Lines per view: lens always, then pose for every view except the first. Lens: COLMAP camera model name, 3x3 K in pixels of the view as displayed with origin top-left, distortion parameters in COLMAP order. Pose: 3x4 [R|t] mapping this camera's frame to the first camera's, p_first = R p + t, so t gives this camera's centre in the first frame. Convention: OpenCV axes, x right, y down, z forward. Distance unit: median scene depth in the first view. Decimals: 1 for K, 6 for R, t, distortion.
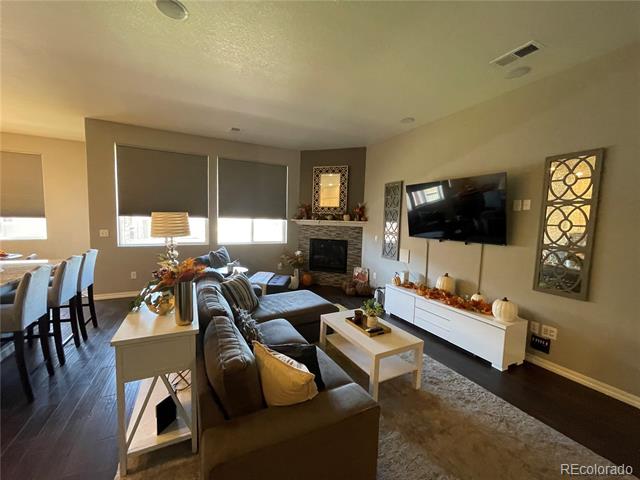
lens RADIAL K [[259.2, 0, 319.7], [0, 259.2, 241.7], [0, 0, 1]] dist [-0.001604, -0.000013]
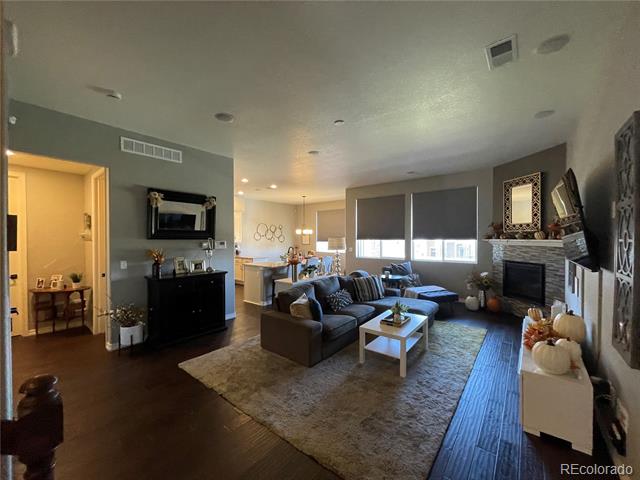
lens RADIAL K [[259.2, 0, 316.5], [0, 259.2, 239.9], [0, 0, 1]] dist [-0.001604, -0.000013]
pose [[0.410556, -0.022807, -0.911550, 0.541985], [-0.063201, 0.996571, -0.053399, 0.006877], [0.909643, 0.079534, 0.407707, 0.043880]]
